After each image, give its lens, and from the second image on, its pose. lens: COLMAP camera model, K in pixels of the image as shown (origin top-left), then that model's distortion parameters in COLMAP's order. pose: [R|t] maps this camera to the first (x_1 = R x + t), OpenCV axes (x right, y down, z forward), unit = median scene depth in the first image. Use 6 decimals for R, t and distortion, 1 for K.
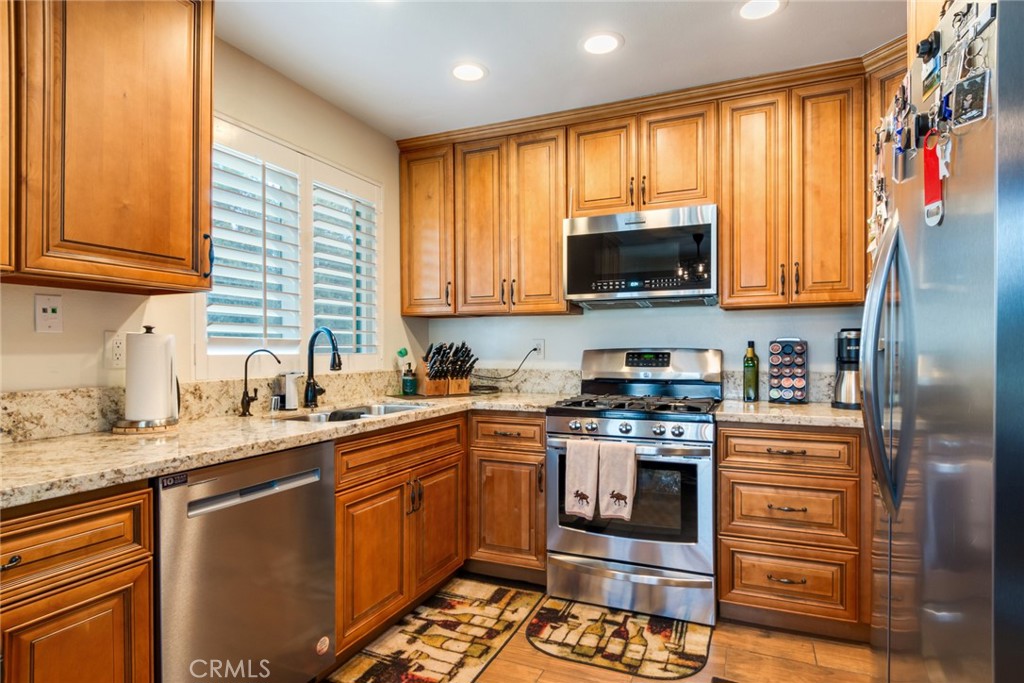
lens RADIAL K [[561.3, 0, 513.2], [0, 561.3, 345.7], [0, 0, 1]] dist [-0.000365, -0.000987]
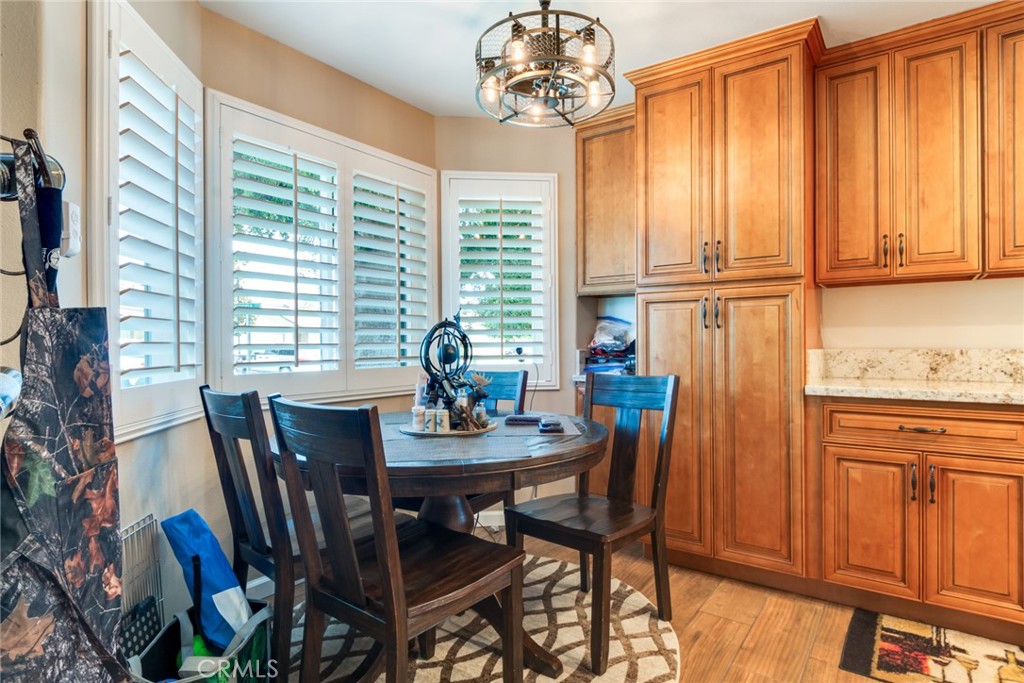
lens RADIAL K [[561.3, 0, 511.9], [0, 561.3, 341.3], [0, 0, 1]] dist [-0.000365, -0.000987]
pose [[-0.210454, -0.000643, -0.977604, 0.921441], [0.009594, 0.999950, -0.002723, 0.055065], [0.977557, -0.009952, -0.210438, -0.008416]]
